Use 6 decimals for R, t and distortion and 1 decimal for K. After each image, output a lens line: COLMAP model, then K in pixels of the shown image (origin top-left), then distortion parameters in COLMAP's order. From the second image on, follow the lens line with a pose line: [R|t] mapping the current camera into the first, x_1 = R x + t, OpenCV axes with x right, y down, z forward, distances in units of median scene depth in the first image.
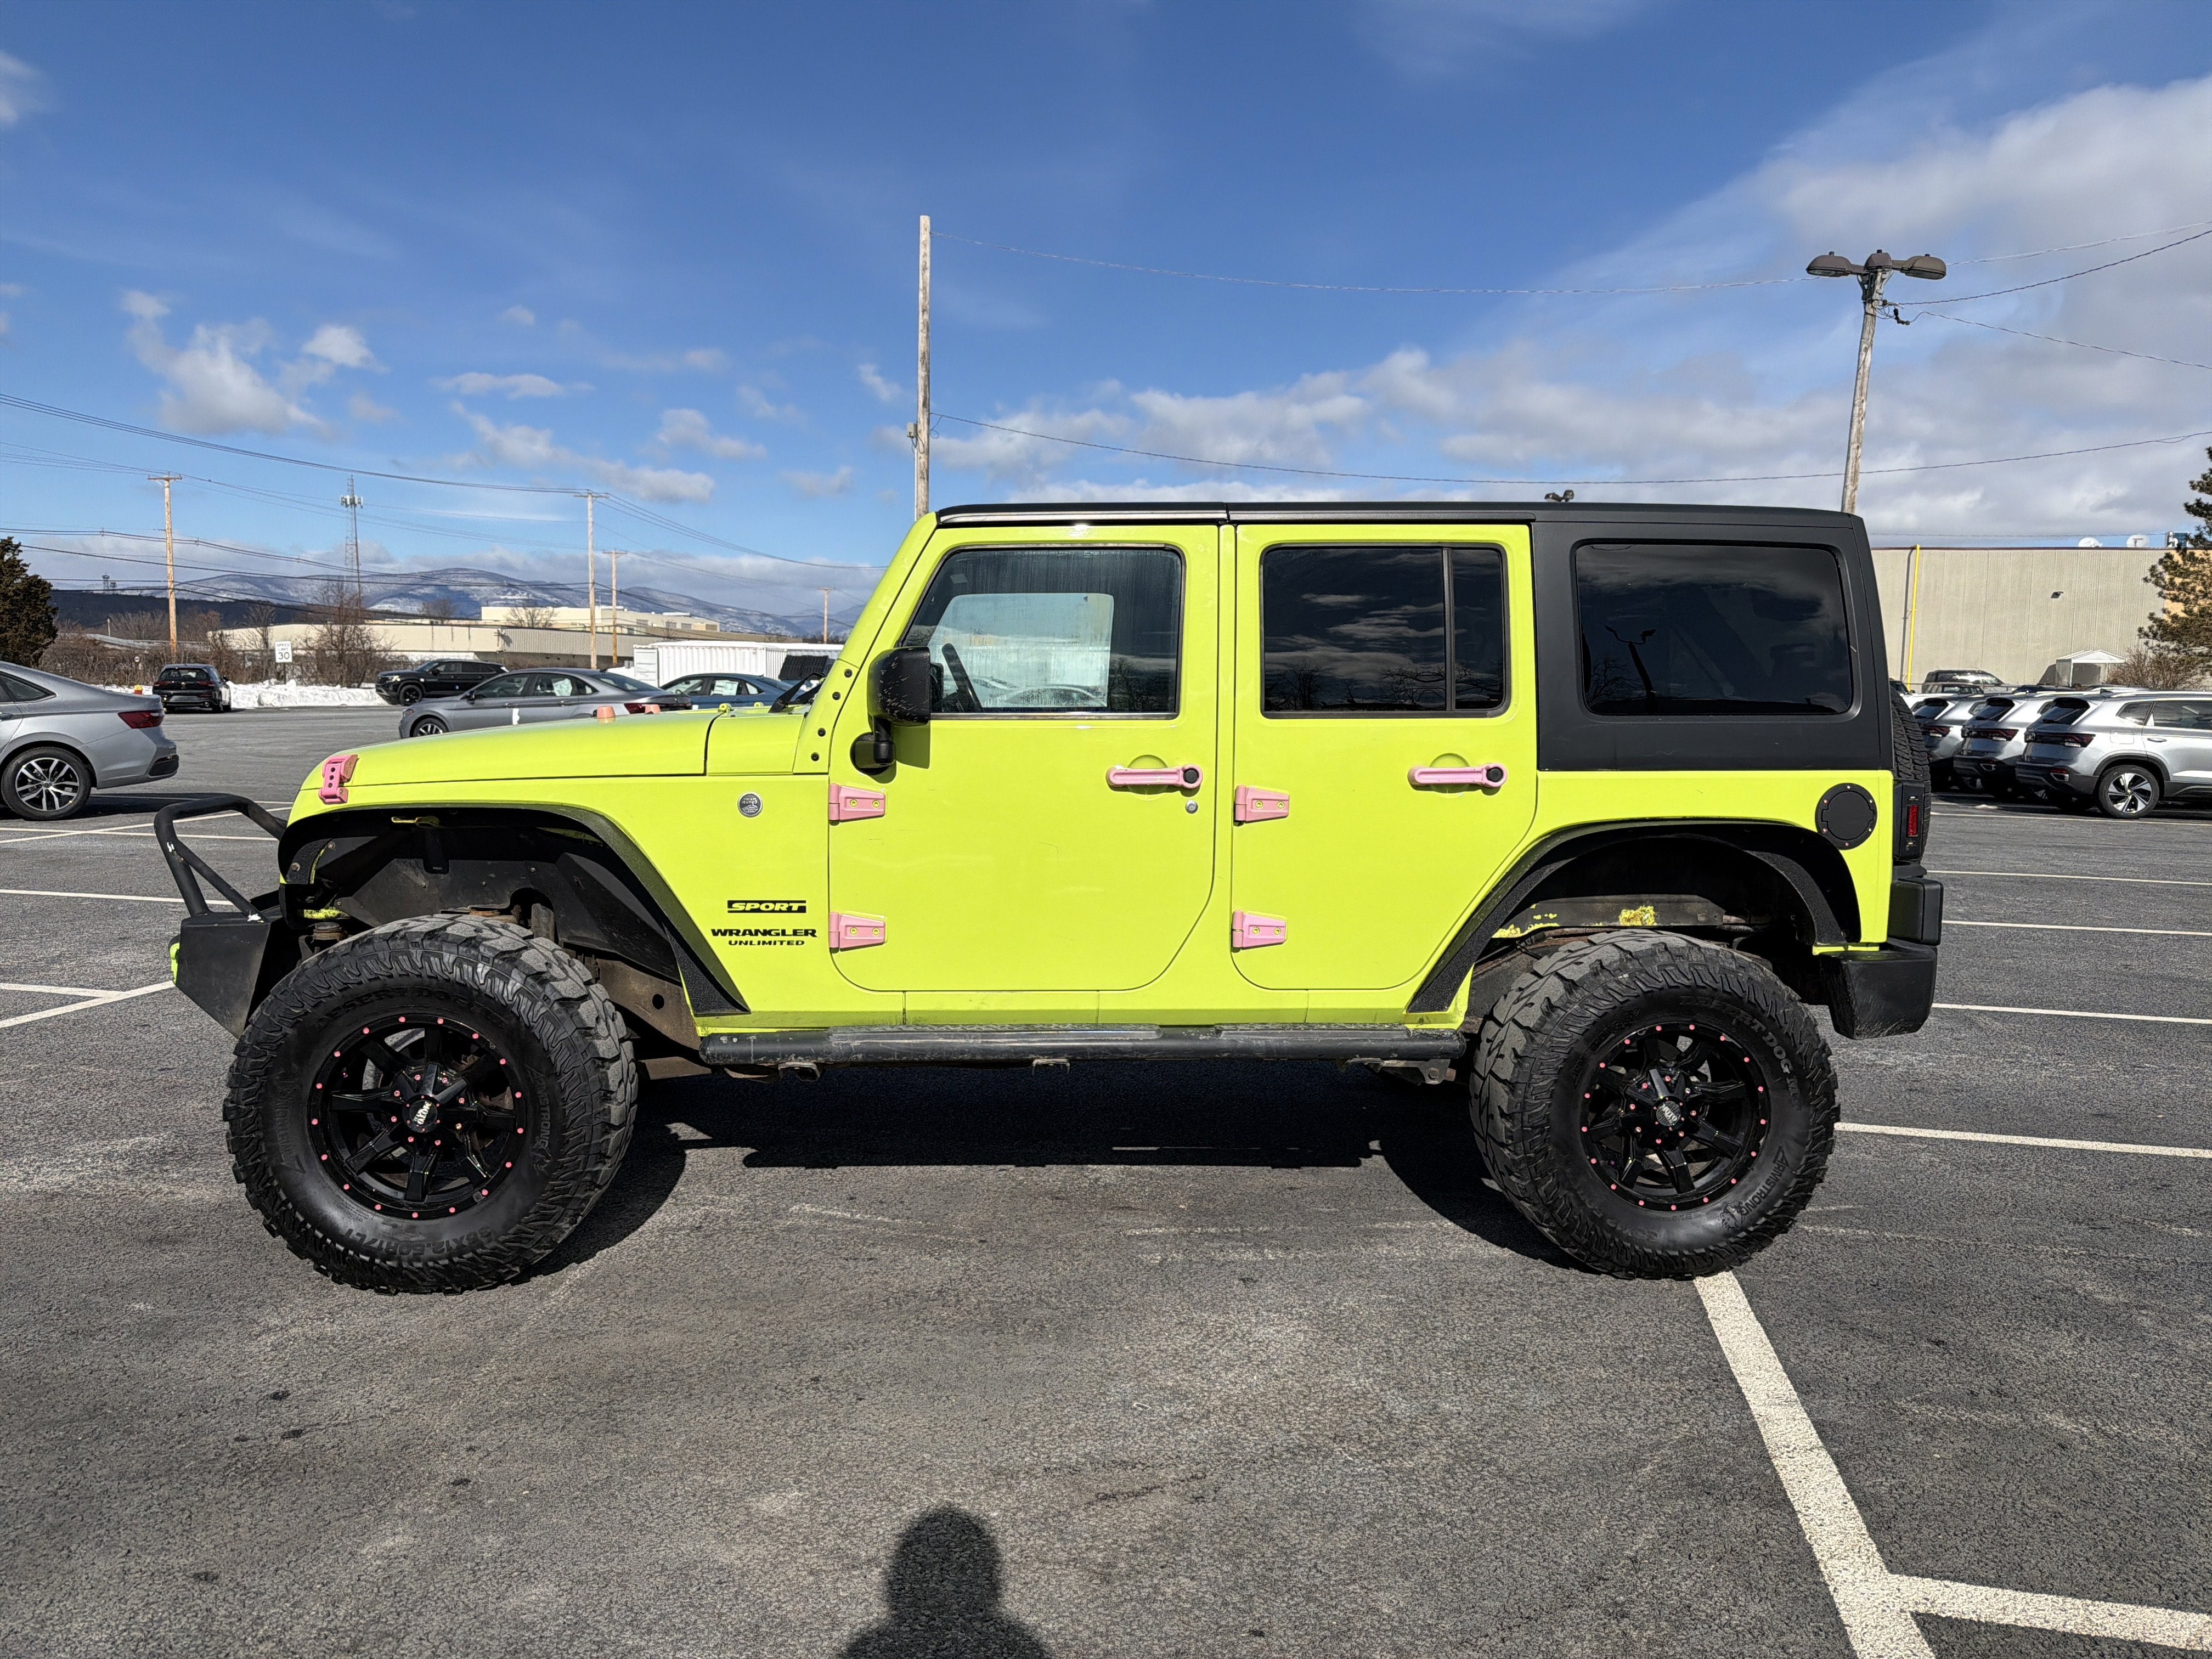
lens RADIAL K [[1572.8, 0, 1076.3], [0, 1572.8, 858.9], [0, 0, 1]] dist [0.033524, -0.032358]
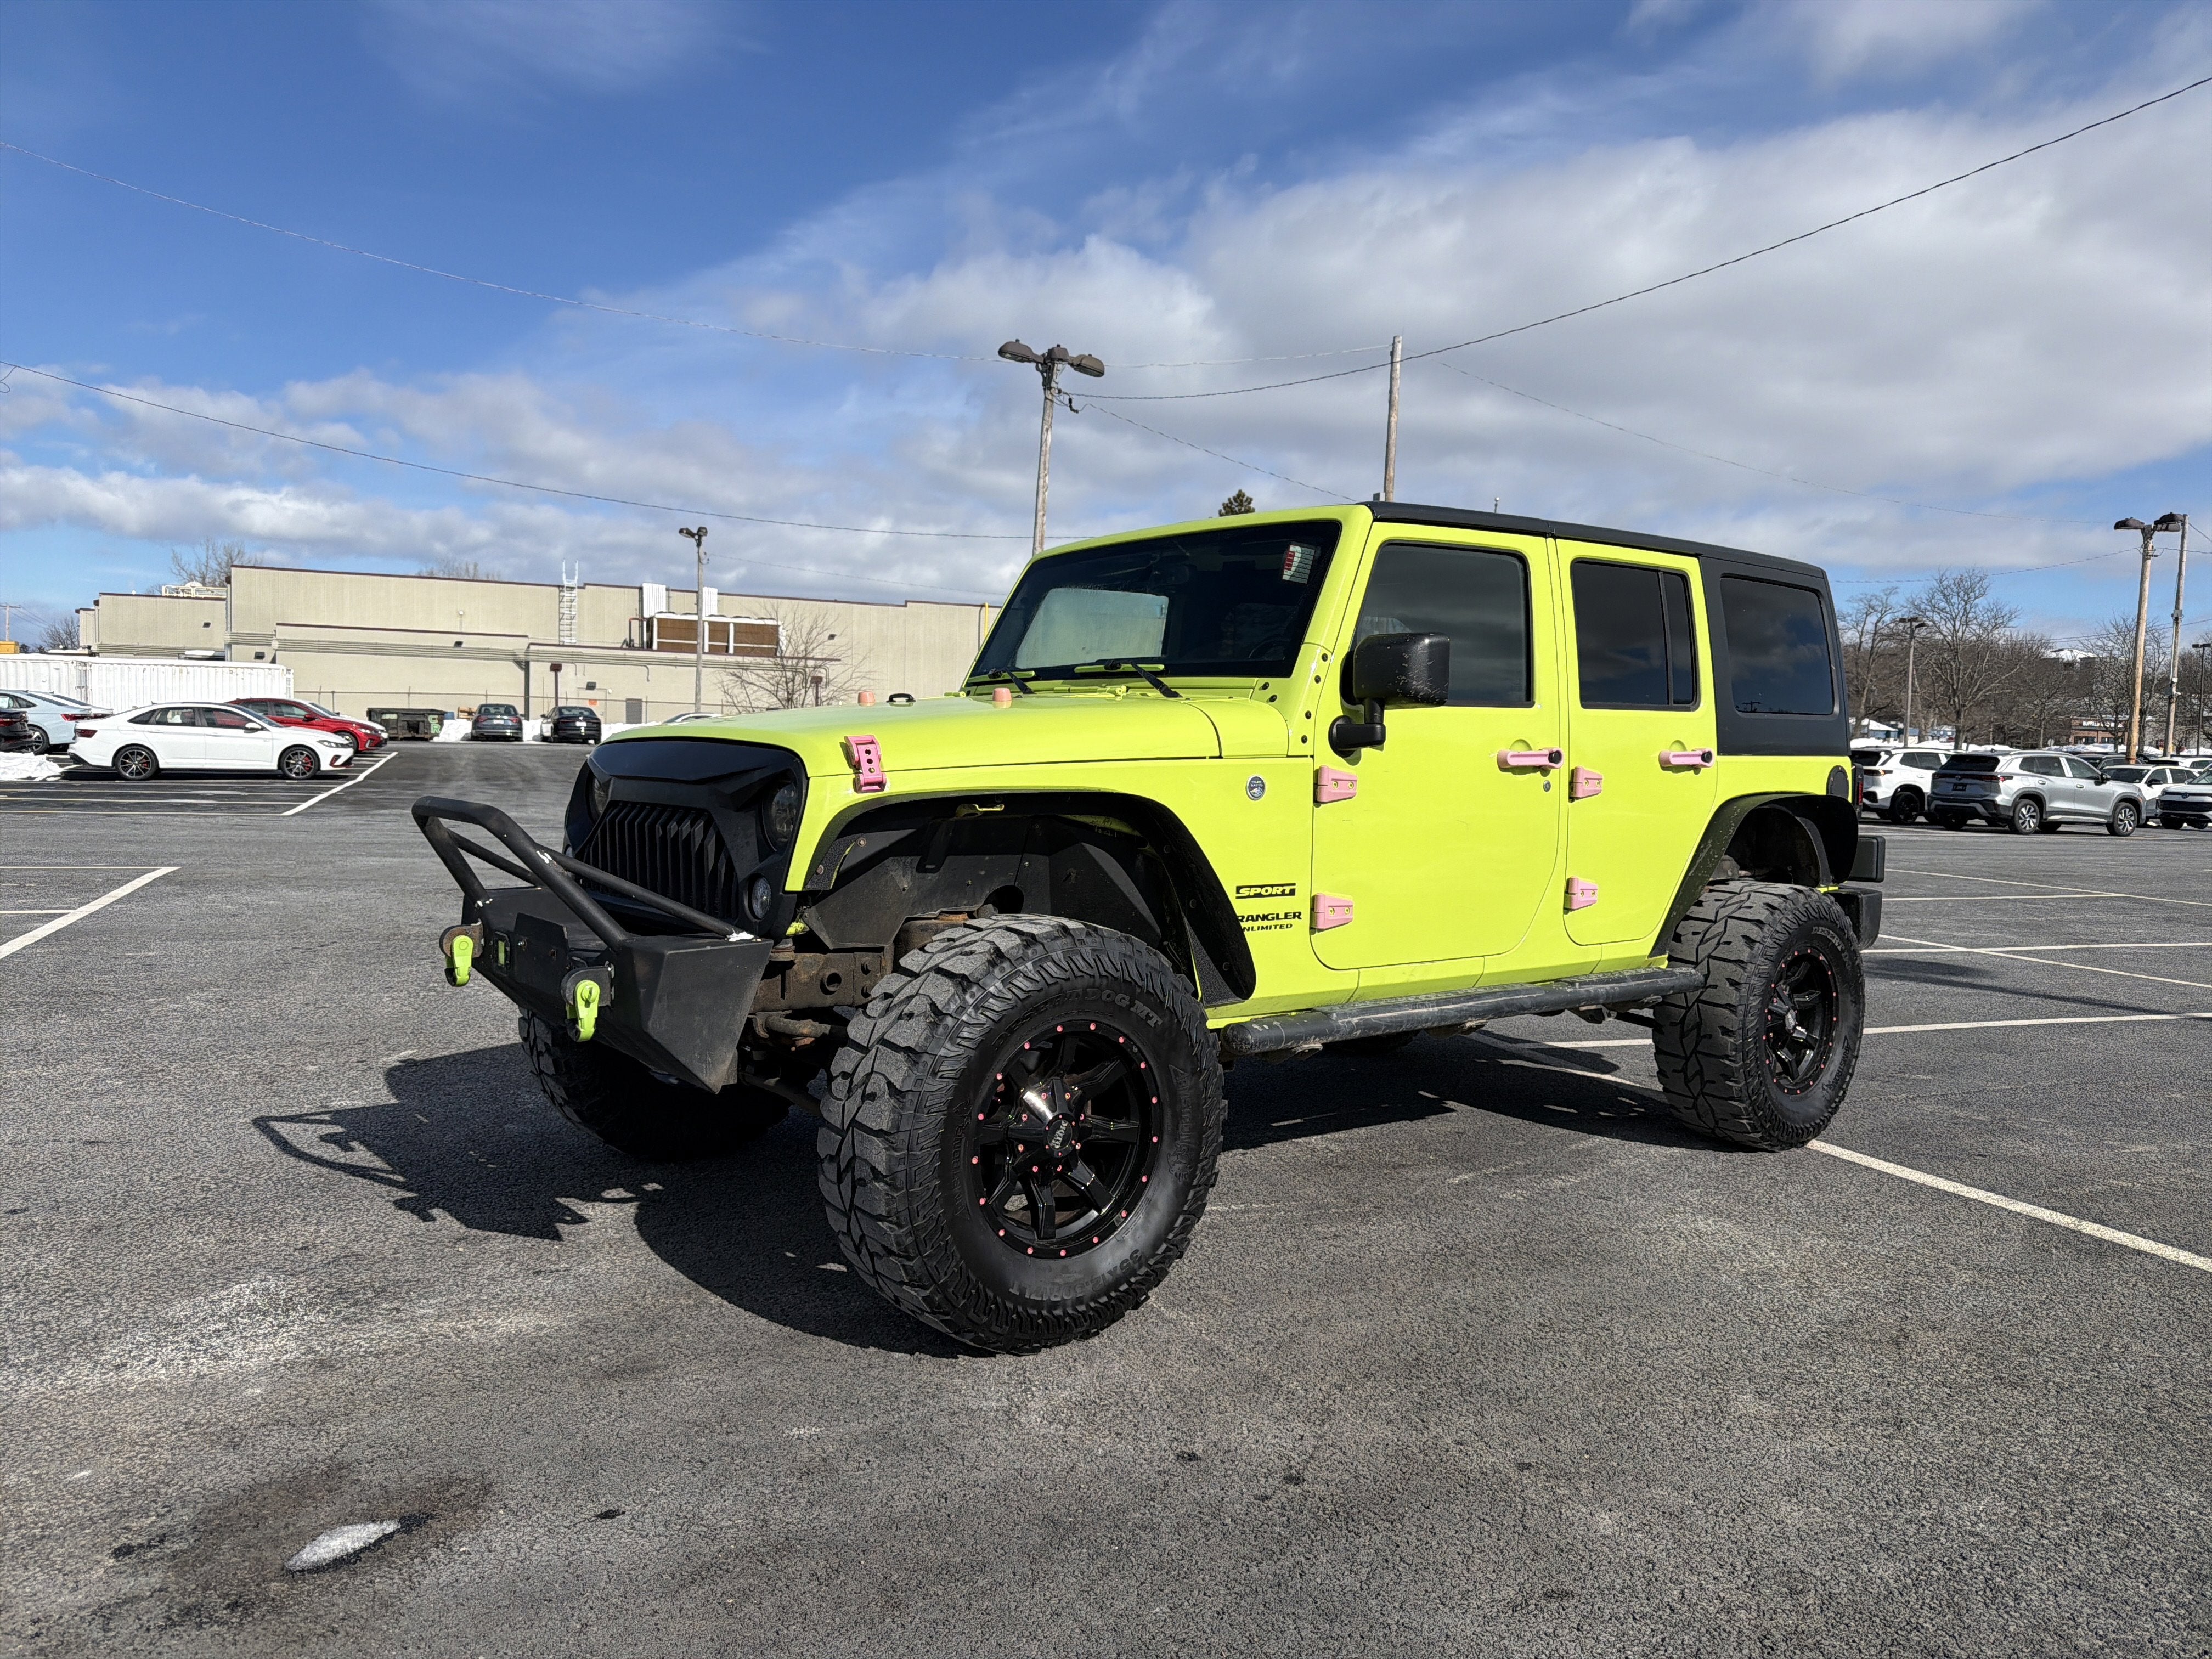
lens RADIAL K [[1563.8, 0, 1116.3], [0, 1563.8, 870.3], [0, 0, 1]] dist [0.077007, -0.093548]
pose [[0.823388, -0.039319, 0.566115, -0.814406], [0.047803, 0.998857, -0.000152, 0.012858], [-0.565462, 0.027187, 0.824326, 0.240275]]
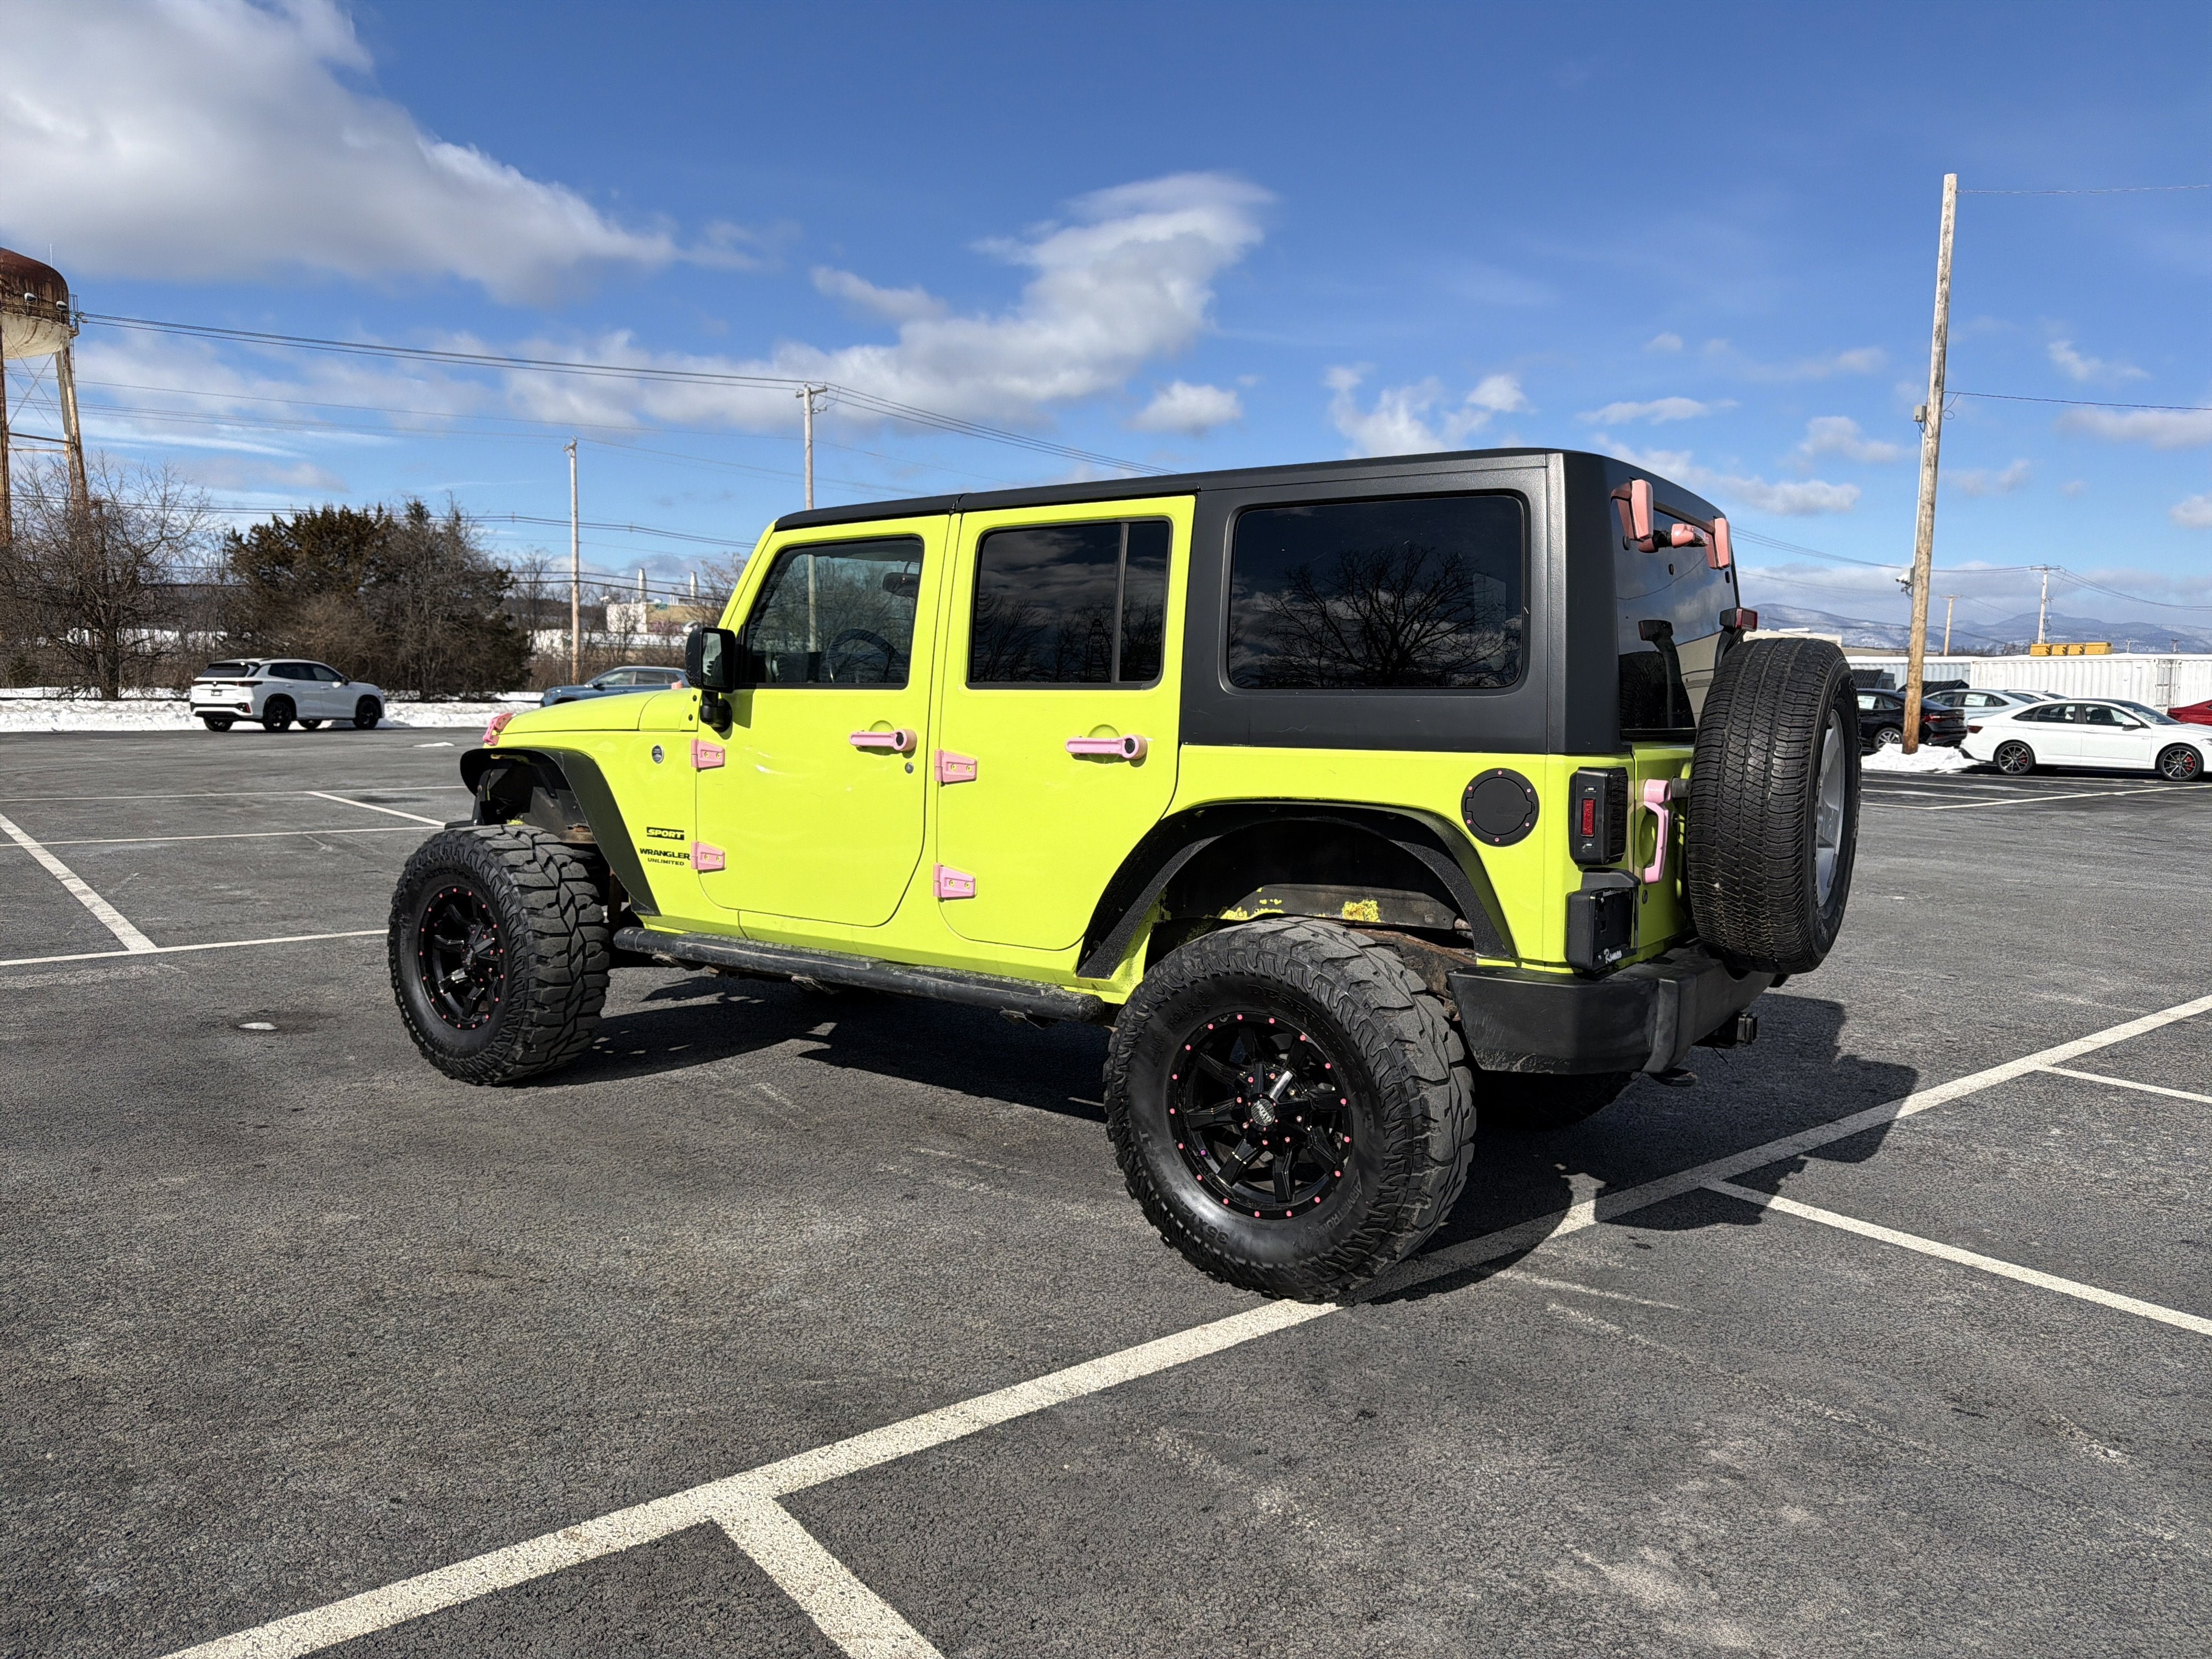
lens RADIAL K [[1567.0, 0, 1116.8], [0, 1567.0, 841.6], [0, 0, 1]] dist [0.007834, -0.014631]
pose [[0.782170, 0.061439, -0.620028, 0.872792], [-0.075444, 0.997143, 0.003634, 0.004190], [0.618480, 0.043935, 0.784571, 0.213713]]
